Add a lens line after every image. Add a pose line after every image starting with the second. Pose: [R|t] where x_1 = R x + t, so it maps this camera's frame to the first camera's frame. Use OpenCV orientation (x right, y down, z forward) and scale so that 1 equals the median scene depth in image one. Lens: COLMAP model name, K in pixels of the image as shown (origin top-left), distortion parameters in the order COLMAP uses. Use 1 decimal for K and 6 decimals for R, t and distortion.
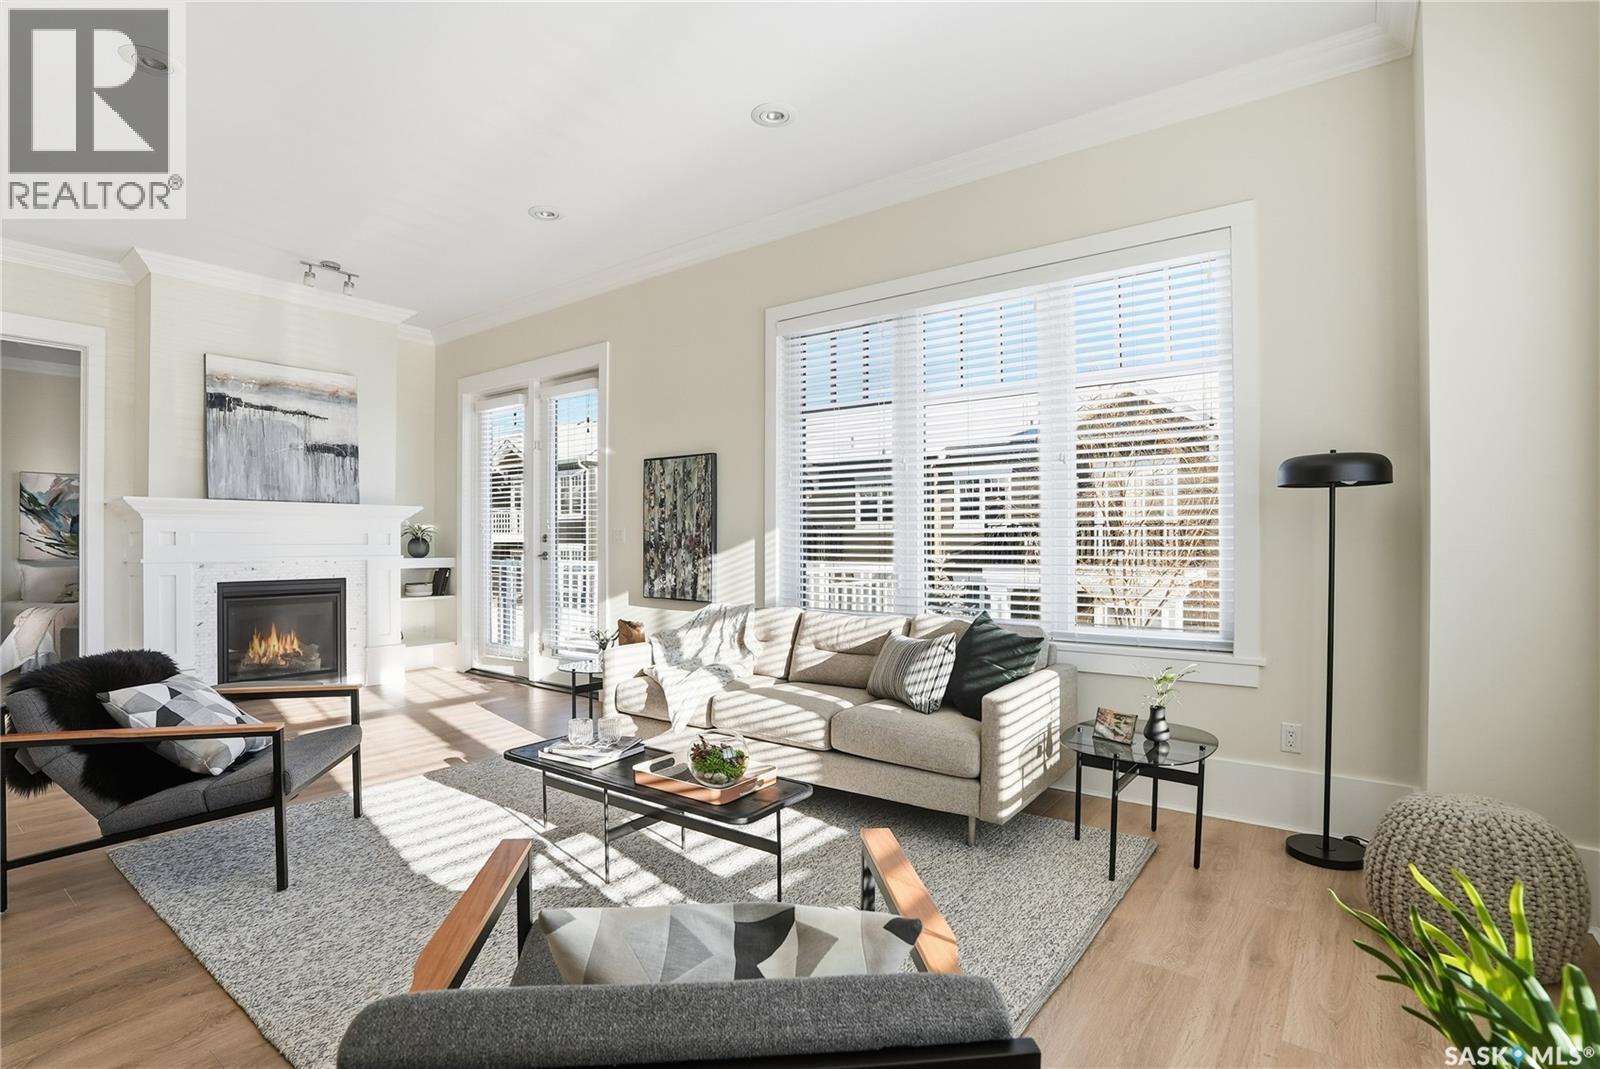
lens RADIAL K [[774.5, 0, 793.2], [0, 774.5, 529.9], [0, 0, 1]] dist [-0.062292, 0.019047]
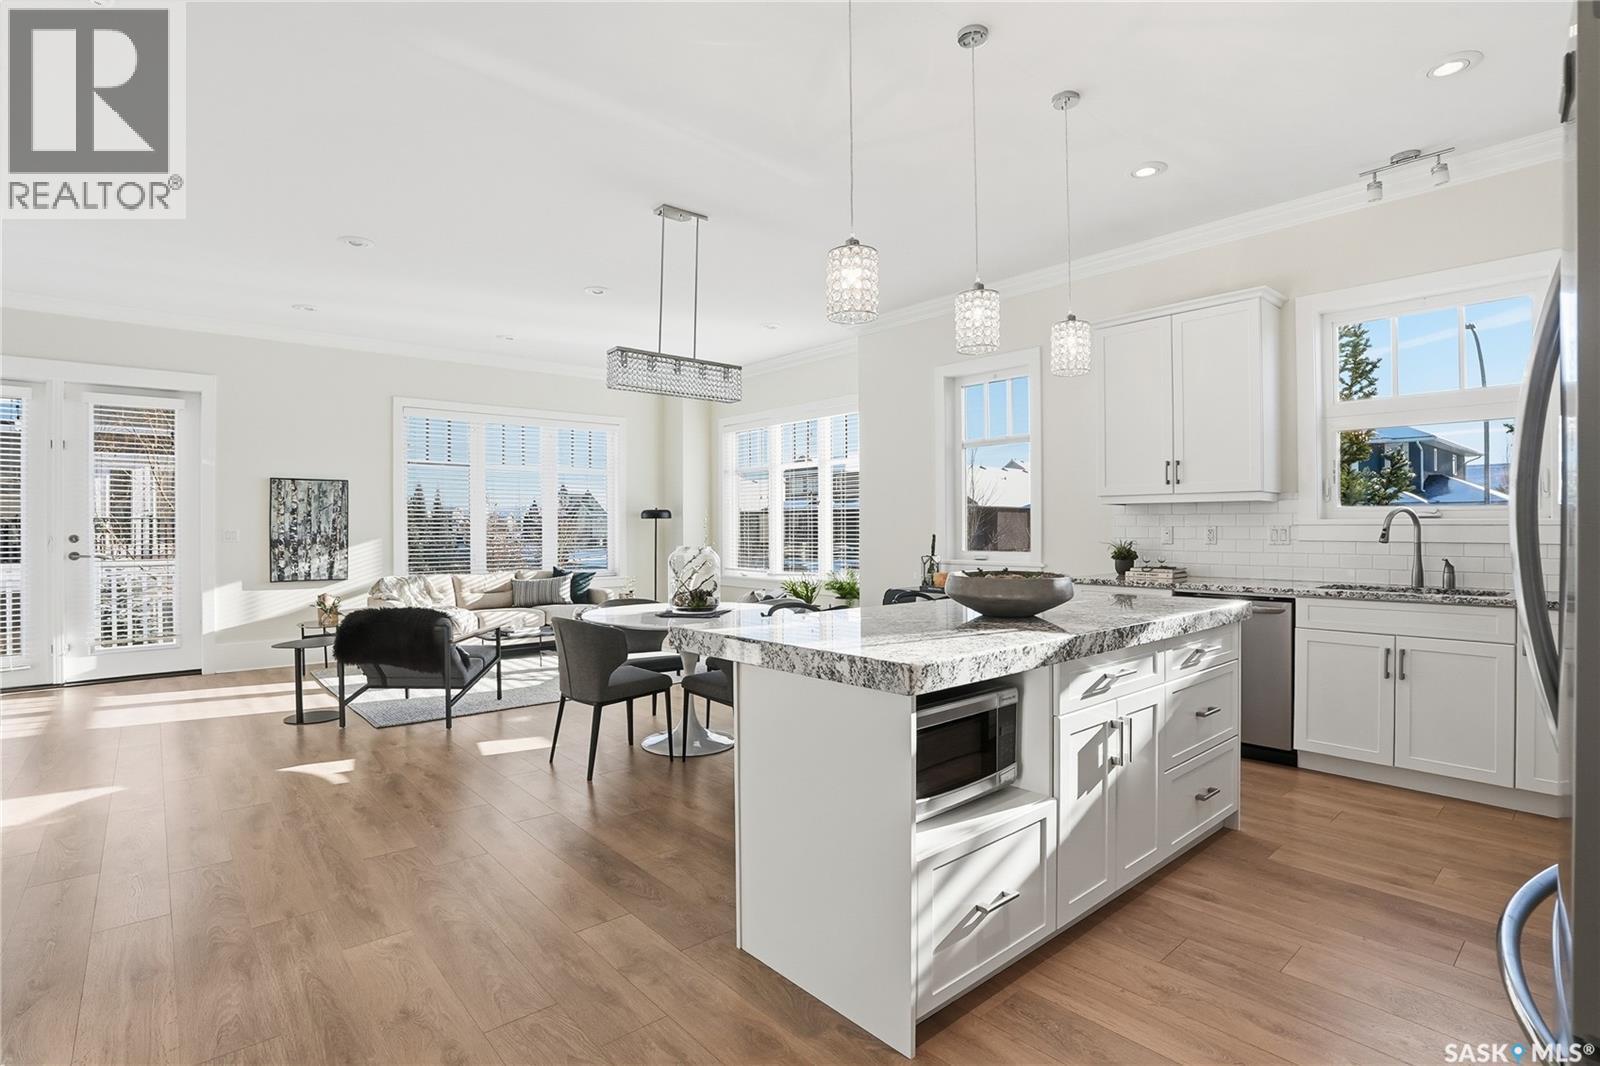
lens RADIAL K [[774.5, 0, 793.2], [0, 774.5, 528.4], [0, 0, 1]] dist [-0.062292, 0.019047]
pose [[0.215494, 0.001435, 0.976504, -1.279156], [-0.009303, 0.999957, 0.000583, -0.013794], [-0.976461, -0.009210, 0.215498, -0.155757]]
